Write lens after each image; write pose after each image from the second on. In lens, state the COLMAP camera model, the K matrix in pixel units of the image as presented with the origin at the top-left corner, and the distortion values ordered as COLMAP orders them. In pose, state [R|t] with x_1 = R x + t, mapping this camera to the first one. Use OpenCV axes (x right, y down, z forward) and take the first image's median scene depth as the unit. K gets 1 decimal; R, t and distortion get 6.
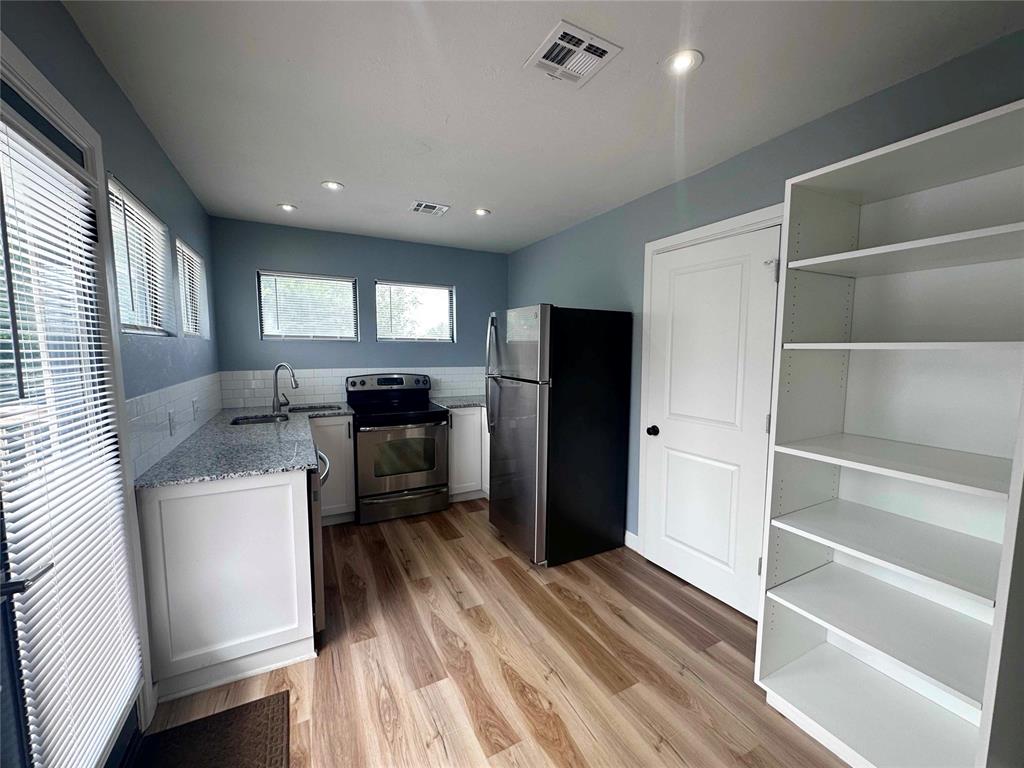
lens RADIAL K [[408.8, 0, 511.3], [0, 408.8, 385.2], [0, 0, 1]] dist [-0.001822, -0.000065]
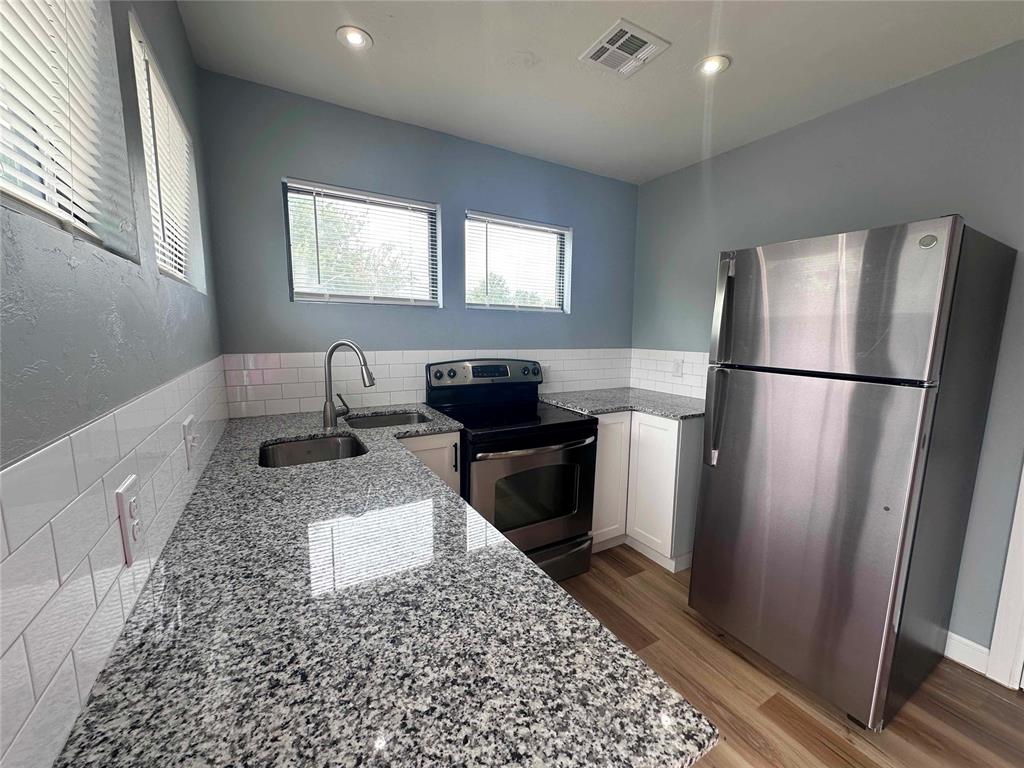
lens RADIAL K [[408.8, 0, 508.4], [0, 408.8, 384.4], [0, 0, 1]] dist [-0.001822, -0.000065]
pose [[0.999075, 0.004353, 0.042779, -0.307877], [-0.006211, 0.999039, 0.043386, -0.016742], [-0.042549, -0.043612, 0.998142, 0.376312]]
